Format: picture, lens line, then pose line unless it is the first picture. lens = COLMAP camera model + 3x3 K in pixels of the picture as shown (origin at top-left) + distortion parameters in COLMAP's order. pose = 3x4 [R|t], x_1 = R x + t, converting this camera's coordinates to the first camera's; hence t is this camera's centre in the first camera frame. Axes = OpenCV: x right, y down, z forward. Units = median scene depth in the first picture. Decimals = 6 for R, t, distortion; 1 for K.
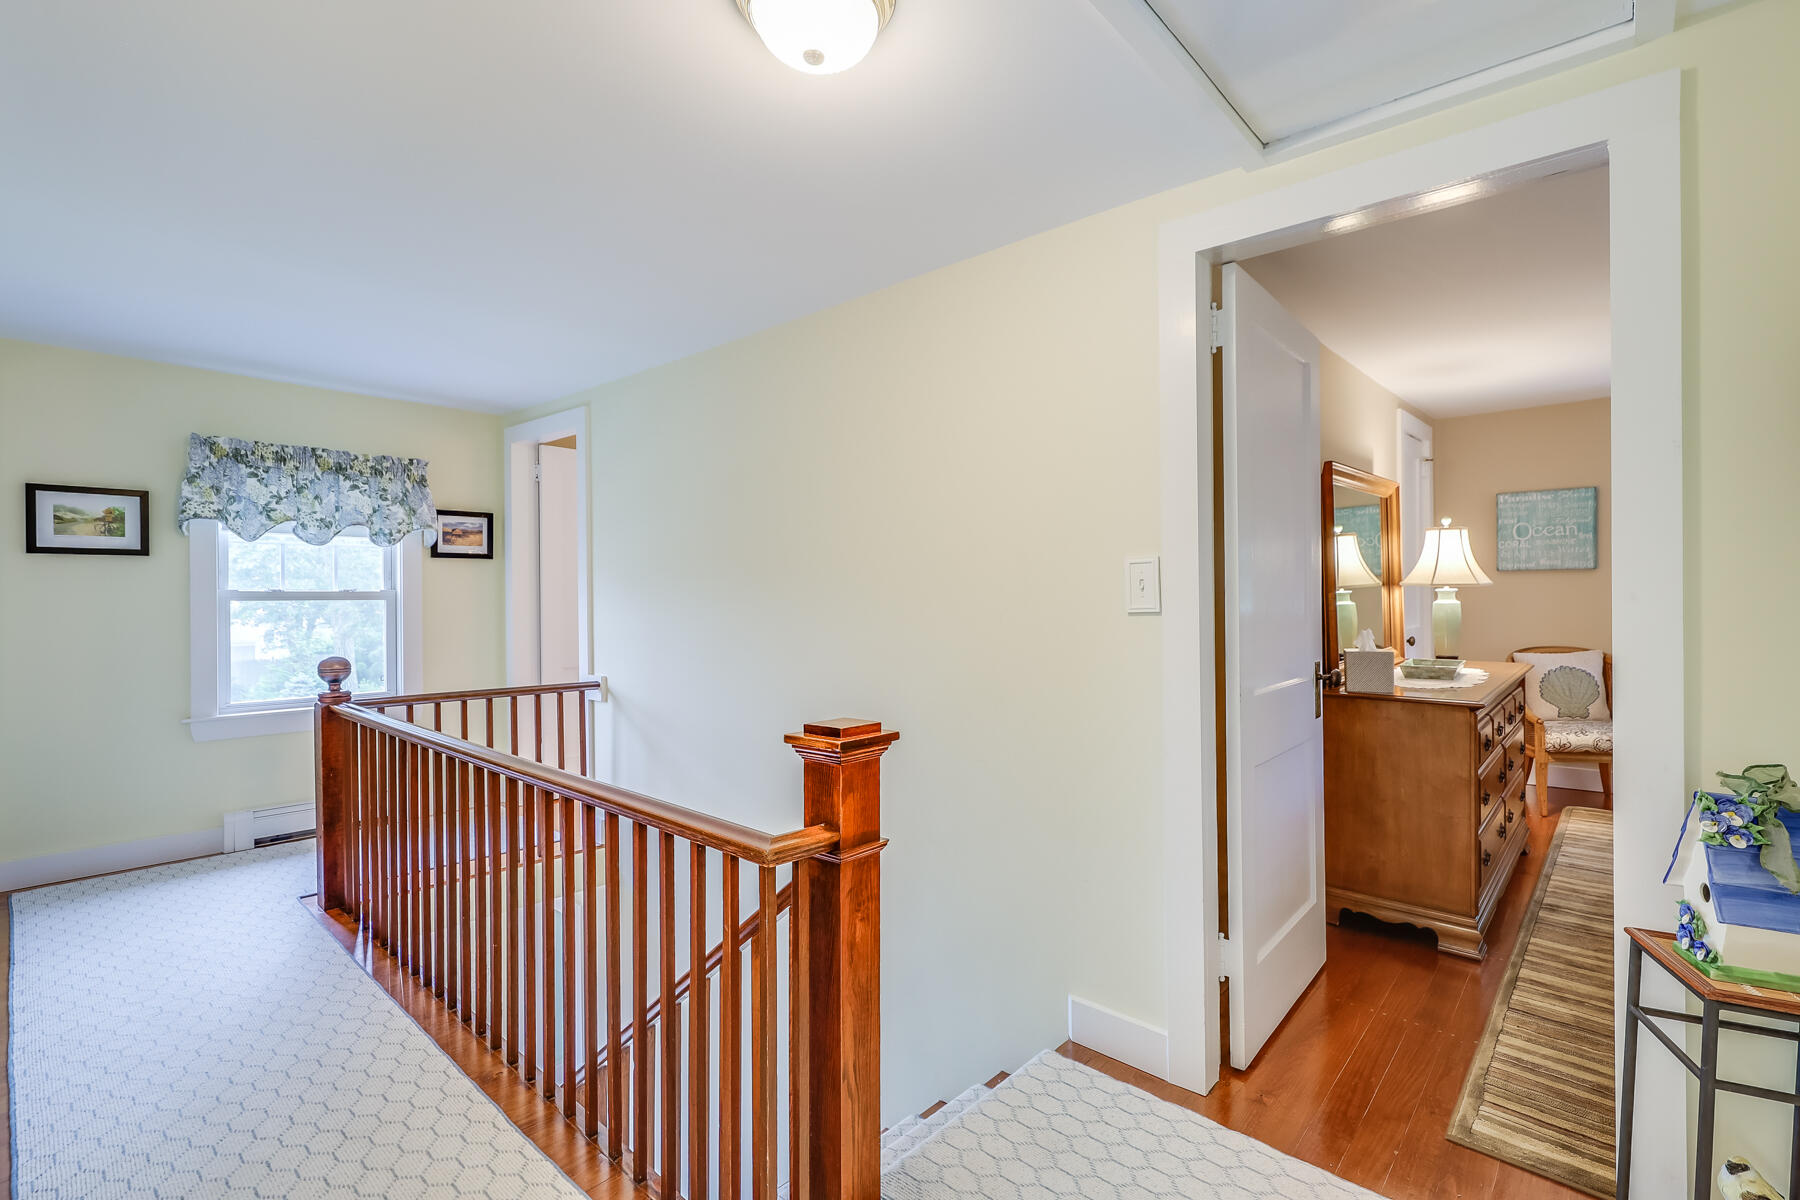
lens RADIAL K [[826.6, 0, 907.1], [0, 826.6, 592.5], [0, 0, 1]] dist [0.001523, 0.000179]
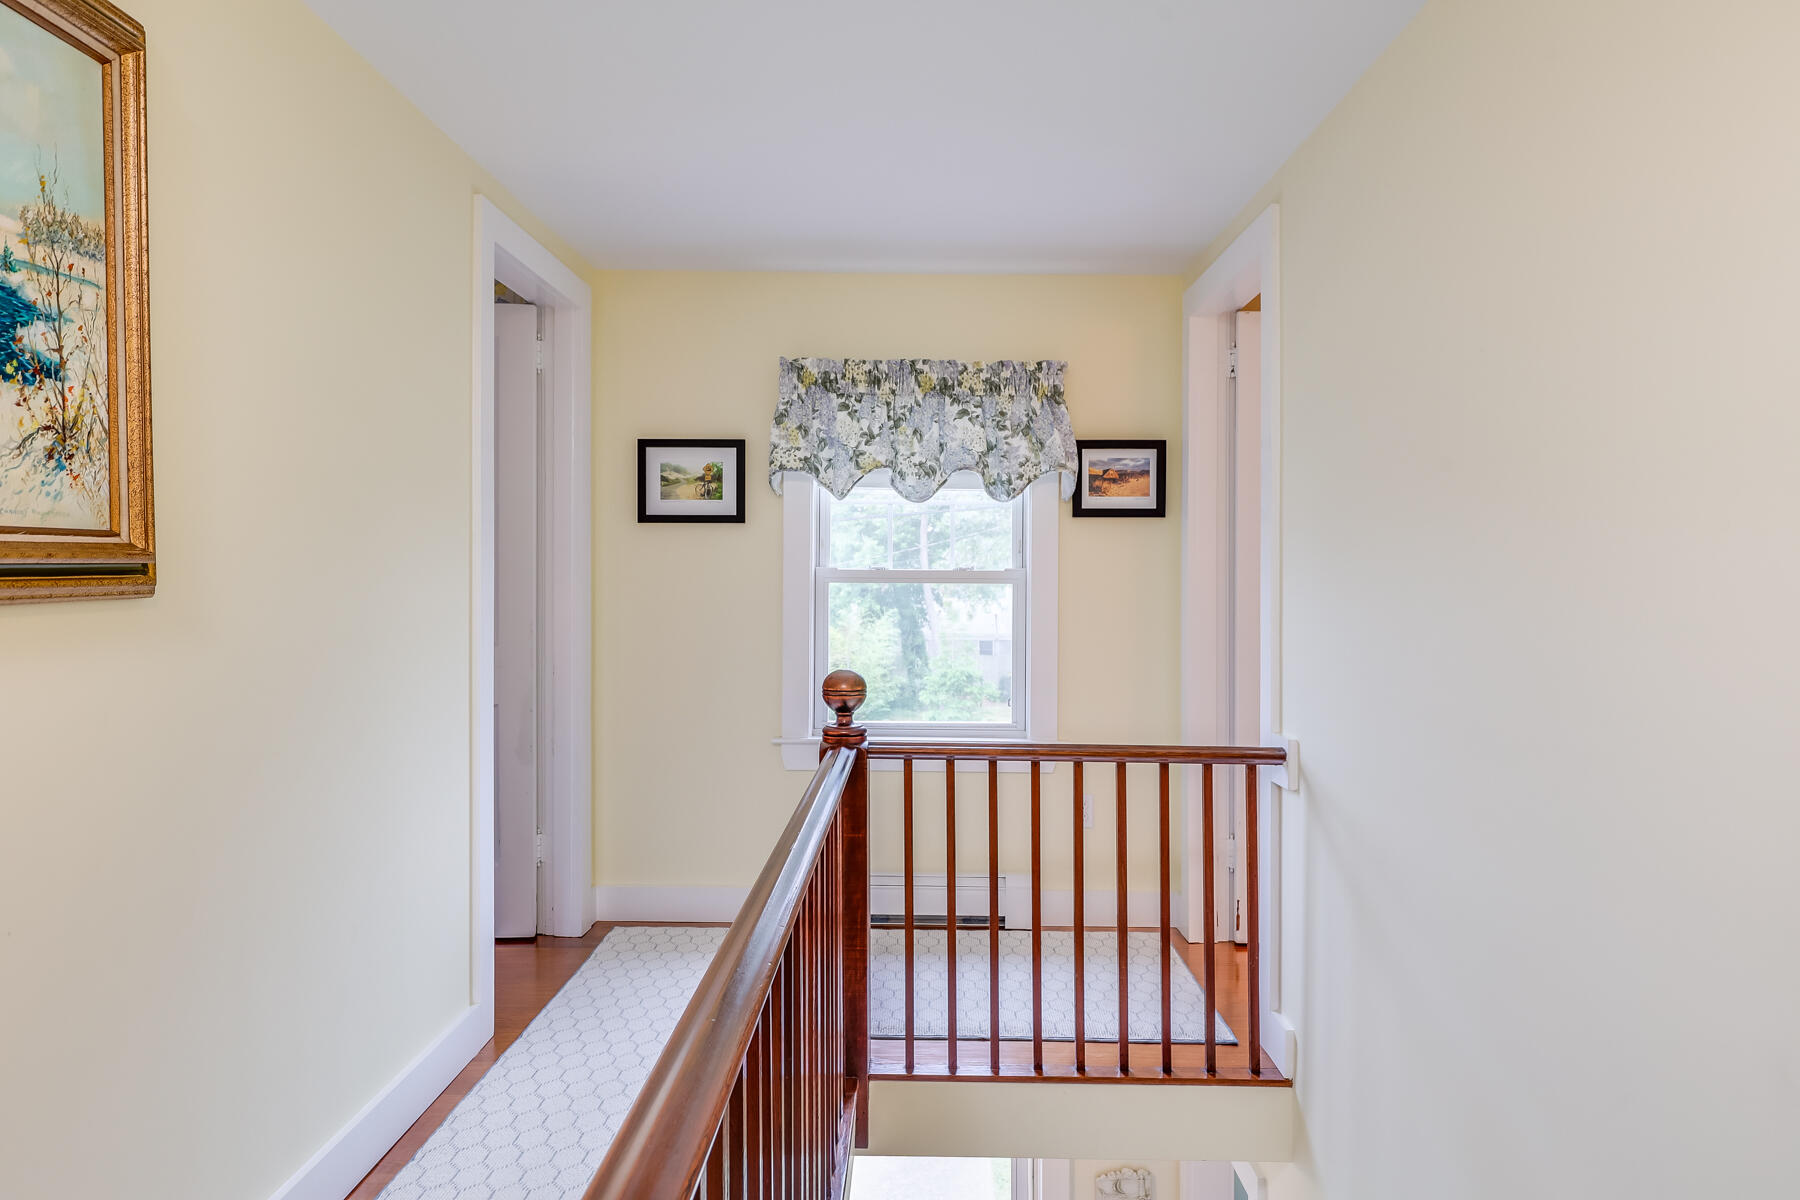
lens RADIAL K [[1142.5, 0, 907.7], [0, 1142.5, 589.2], [0, 0, 1]] dist [0.007064, 0.000229]
pose [[0.672809, 0.011376, -0.739729, -0.018597], [-0.007579, 0.999935, 0.008484, 0.006867], [0.739778, -0.000102, 0.672851, 0.364362]]
